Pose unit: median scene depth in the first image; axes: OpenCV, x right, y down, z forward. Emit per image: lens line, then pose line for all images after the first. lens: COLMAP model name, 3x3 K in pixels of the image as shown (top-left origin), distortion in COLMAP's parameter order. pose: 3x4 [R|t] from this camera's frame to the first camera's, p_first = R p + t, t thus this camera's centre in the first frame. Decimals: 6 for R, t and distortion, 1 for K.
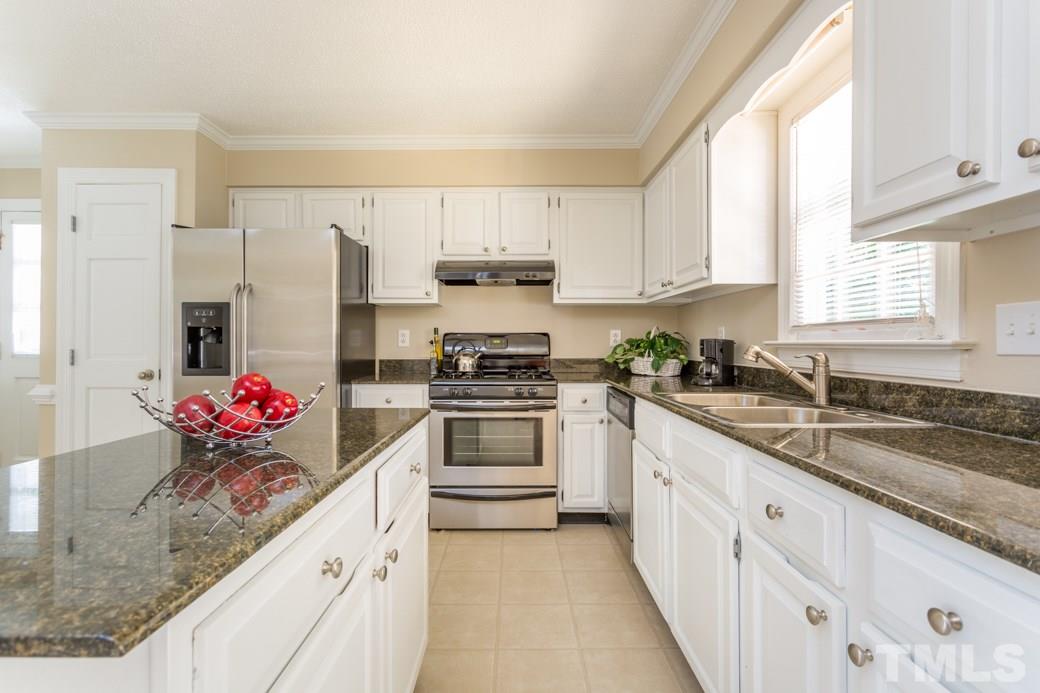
lens RADIAL K [[492.2, 0, 517.4], [0, 492.2, 342.5], [0, 0, 1]] dist [-0.001811, 0.000085]
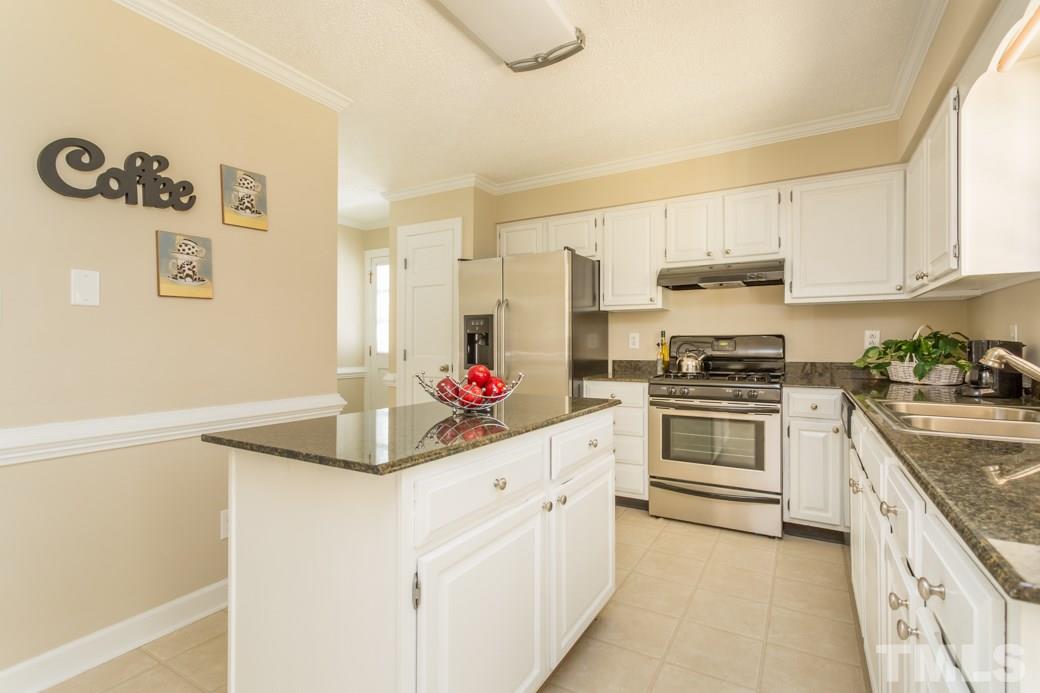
lens RADIAL K [[494.1, 0, 520.0], [0, 494.1, 346.5], [0, 0, 1]] dist [0.000994, 0.000288]
pose [[0.864149, 0.001129, -0.503235, 0.122187], [0.000669, 0.999994, 0.003393, -0.000080], [0.503236, -0.003269, 0.864143, -0.091519]]
